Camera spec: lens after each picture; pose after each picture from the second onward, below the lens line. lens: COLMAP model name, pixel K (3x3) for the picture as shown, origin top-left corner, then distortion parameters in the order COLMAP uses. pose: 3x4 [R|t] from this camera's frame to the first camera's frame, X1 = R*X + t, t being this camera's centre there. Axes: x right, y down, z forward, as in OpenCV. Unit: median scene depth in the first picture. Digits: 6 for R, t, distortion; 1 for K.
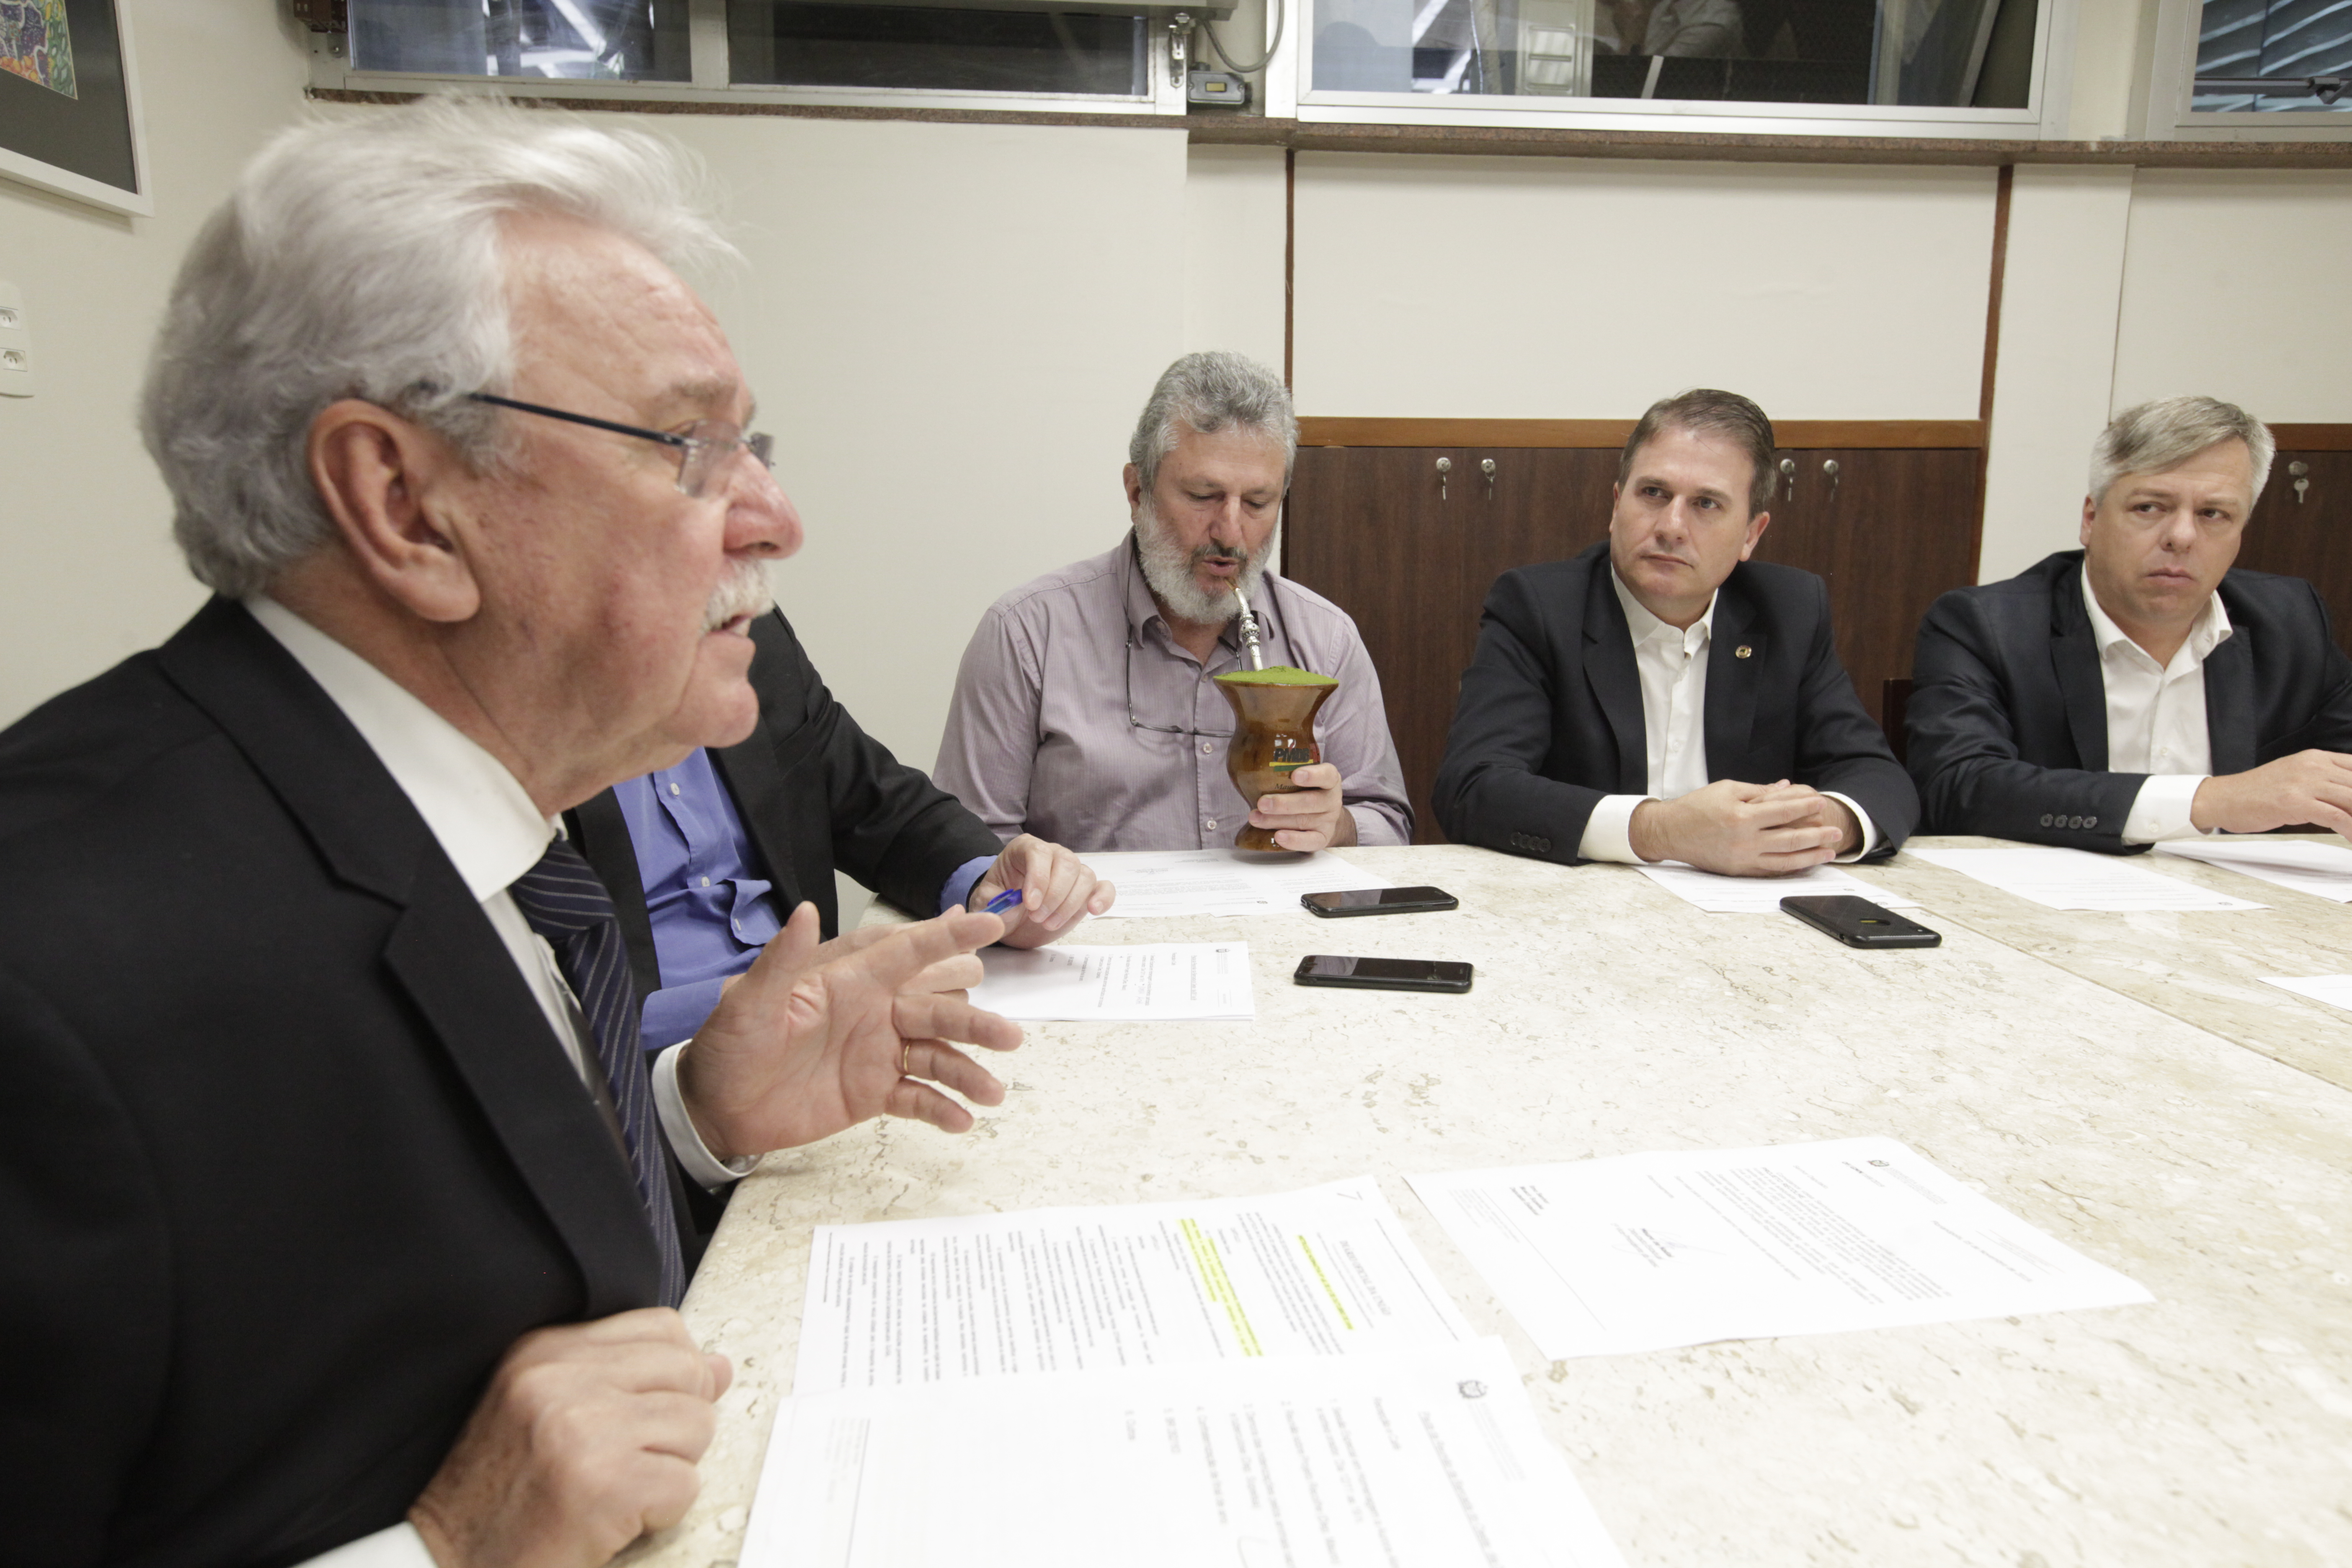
lens RADIAL K [[1649.0, 0, 1185.8], [0, 1649.0, 779.6], [0, 0, 1]] dist [0.006040, 0.011296]
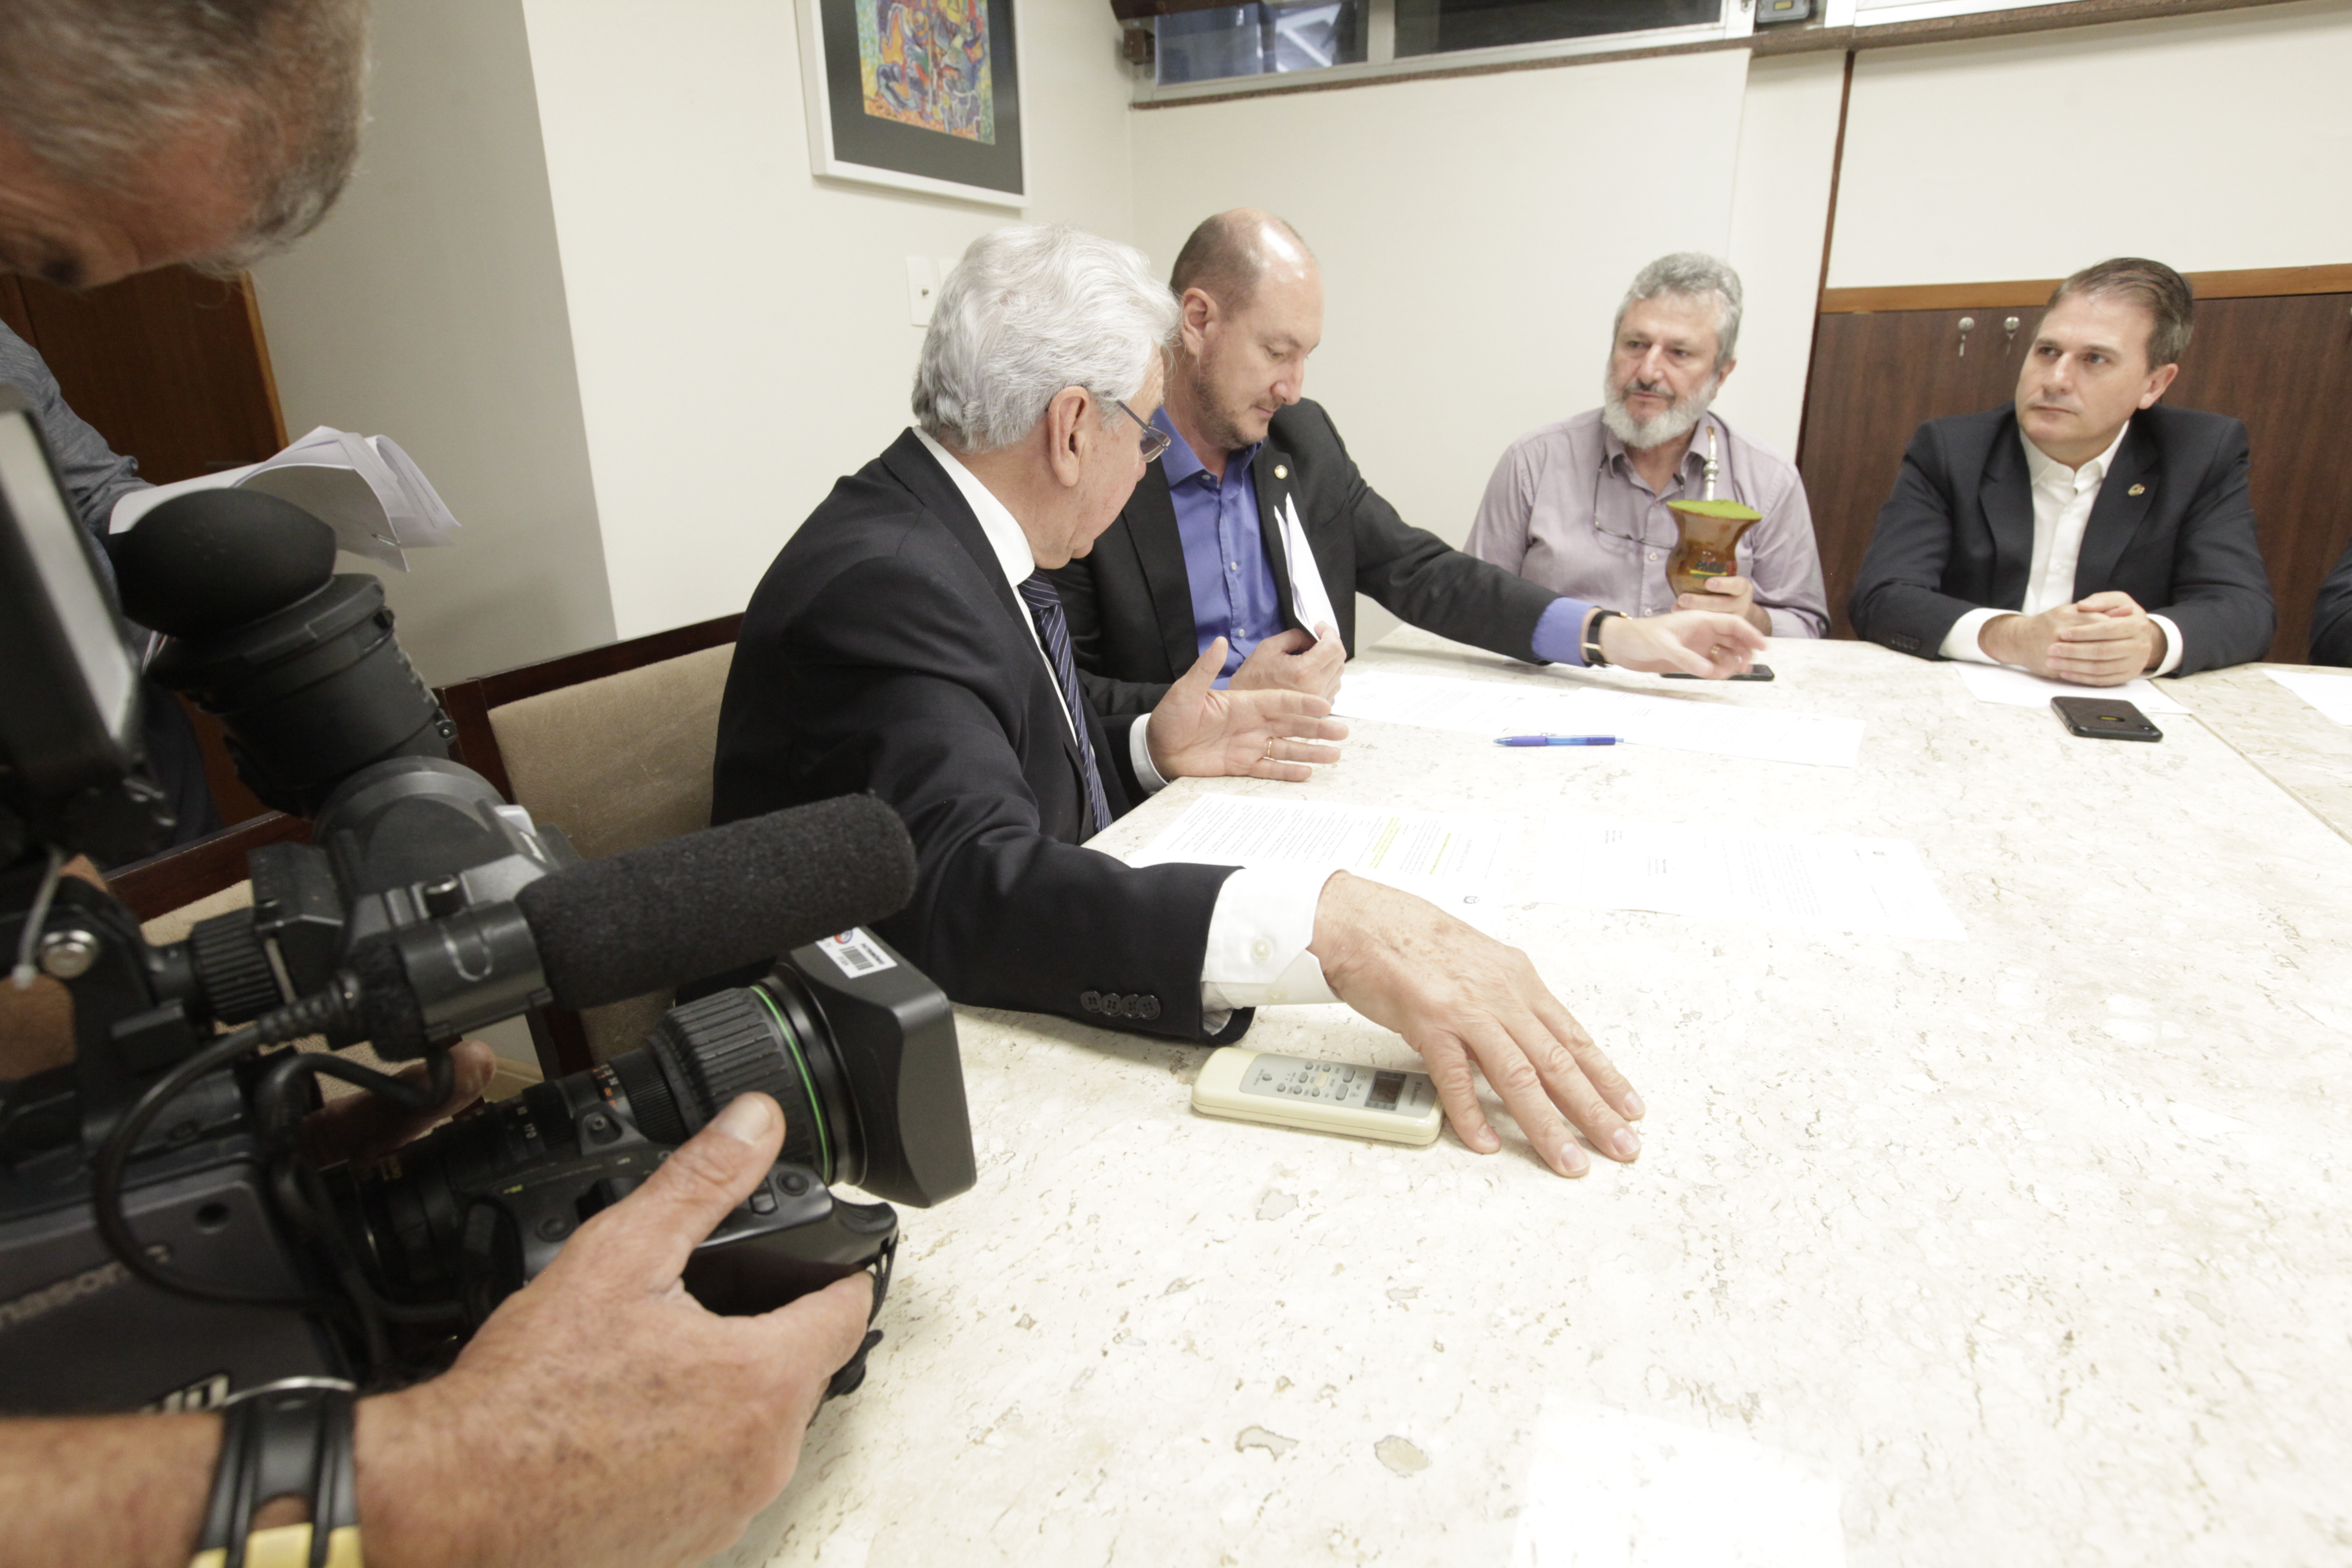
lens RADIAL K [[1335.4, 0, 1185.0], [0, 1335.4, 772.0], [0, 0, 1]] dist [-0.007457, -0.001155]
pose [[0.868015, 0.119738, -0.481885, 0.219661], [-0.055679, 0.987840, 0.145162, 0.016213], [0.493406, -0.099172, 0.864127, -0.127151]]
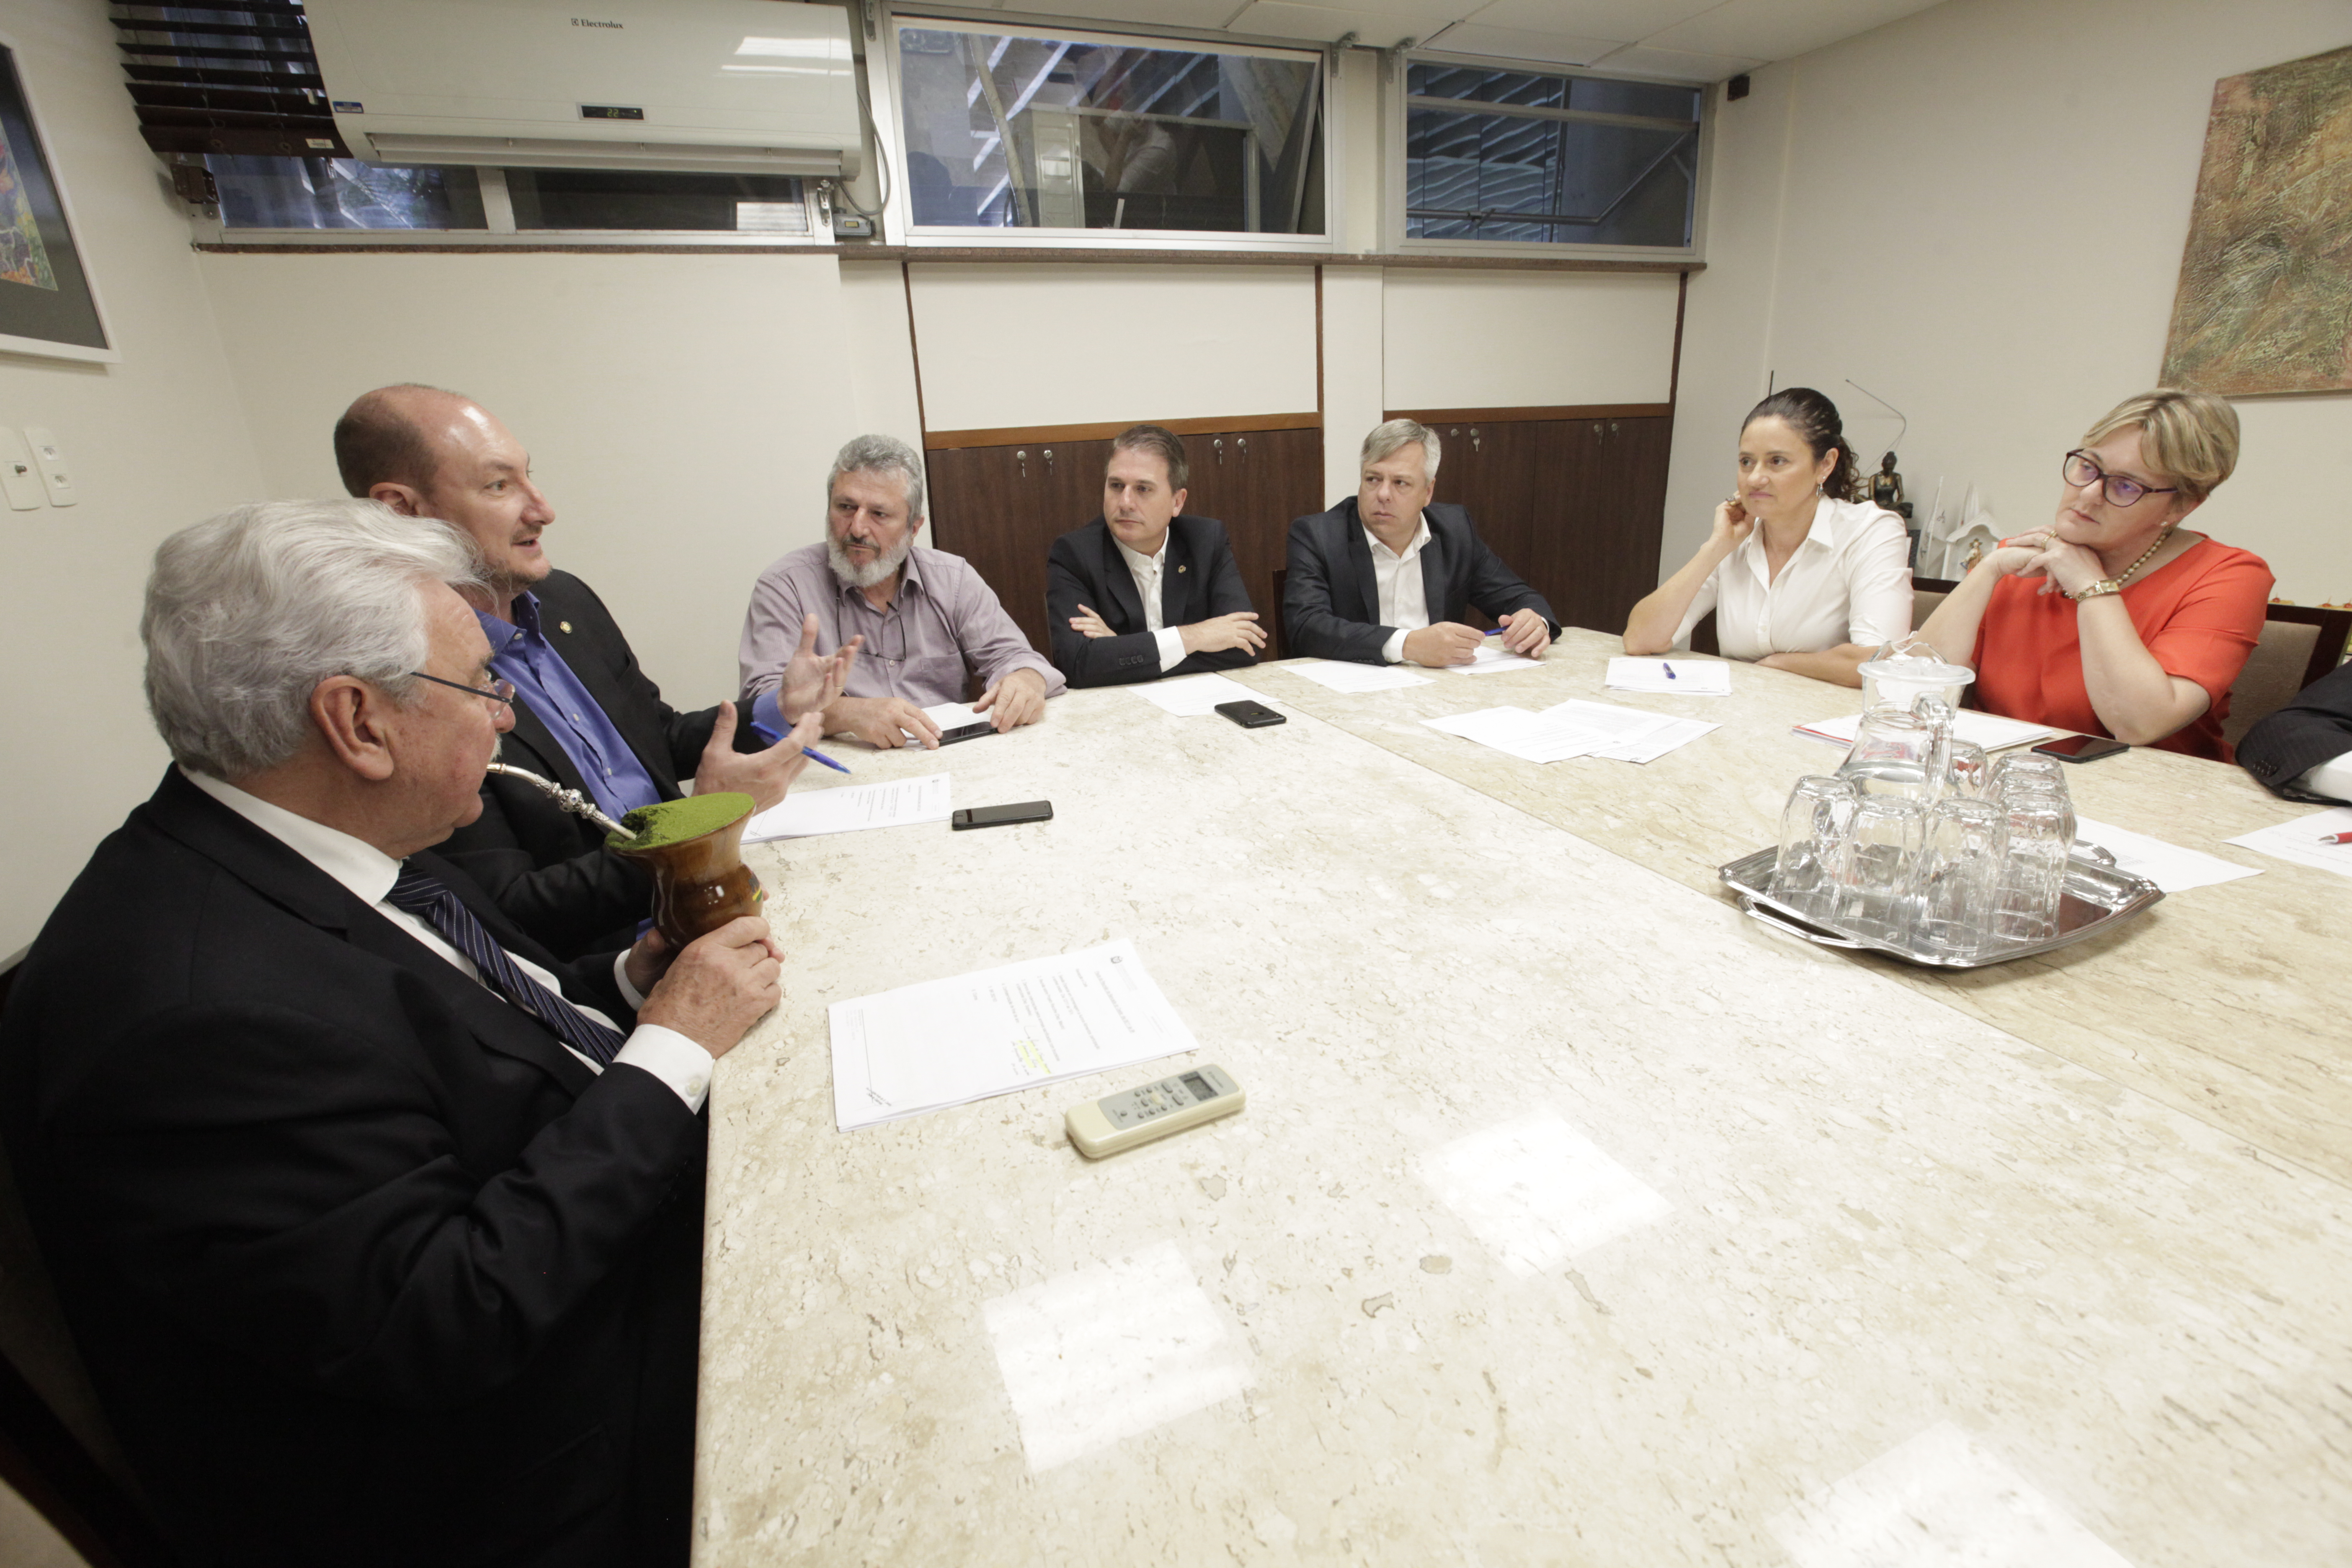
lens RADIAL K [[1110.5, 0, 1187.5], [0, 1110.5, 766.5], [0, 0, 1]] dist [-0.021269, 0.003209]
pose [[0.957317, -0.129877, 0.258217, -0.017919], [0.093244, 0.984368, 0.149419, -0.044446], [-0.273587, -0.118964, 0.954462, -0.206120]]
